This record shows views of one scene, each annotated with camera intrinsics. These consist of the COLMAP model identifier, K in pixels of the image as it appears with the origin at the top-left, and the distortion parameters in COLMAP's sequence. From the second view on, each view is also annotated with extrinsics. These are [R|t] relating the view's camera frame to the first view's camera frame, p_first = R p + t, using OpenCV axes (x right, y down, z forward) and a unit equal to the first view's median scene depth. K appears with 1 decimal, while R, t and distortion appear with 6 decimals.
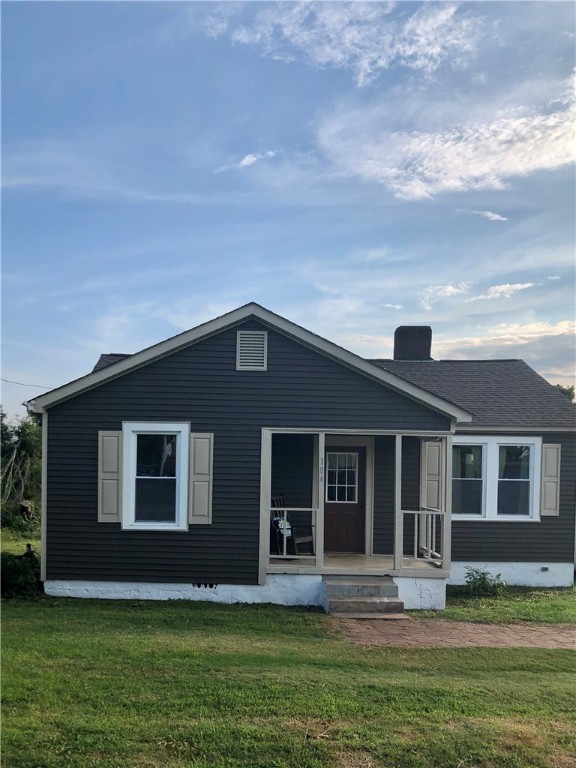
lens RADIAL K [[697.9, 0, 242.8], [0, 697.9, 469.3], [0, 0, 1]] dist [0.004438, -0.002014]
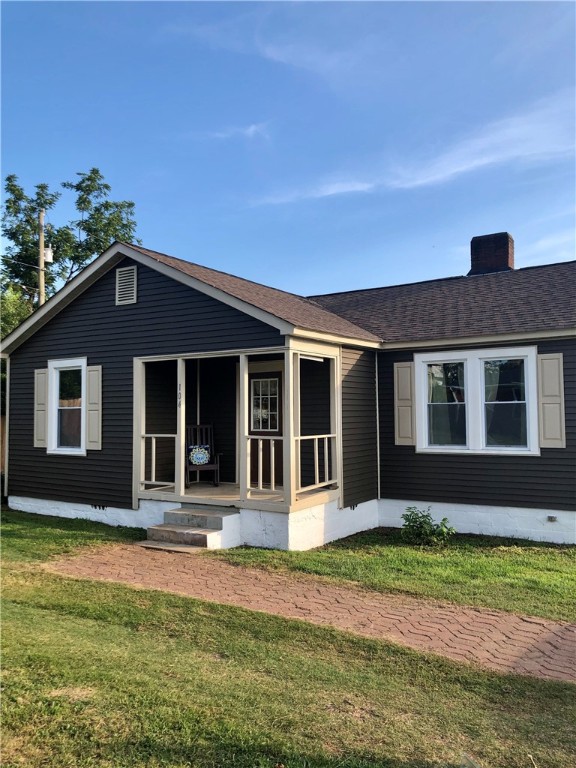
lens RADIAL K [[633.7, 0, 290.2], [0, 633.7, 375.9], [0, 0, 1]] dist [0.024240, -0.005170]
pose [[0.842826, -0.056240, -0.535239, 0.728188], [0.019305, 0.997044, -0.074365, 0.043309], [0.537839, 0.052344, 0.841421, 0.324868]]
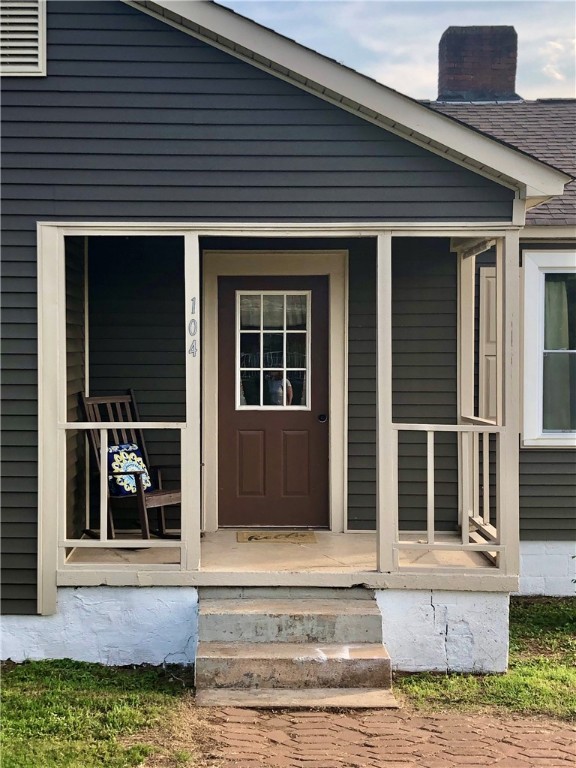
lens RADIAL K [[1213.8, 0, 230.1], [0, 1213.8, 385.8], [0, 0, 1]] dist [0.113614, -0.106574]
pose [[0.999766, -0.016442, -0.014061, 0.144086], [0.016672, 0.999727, 0.016369, 0.024256], [0.013788, -0.016599, 0.999767, 0.302594]]
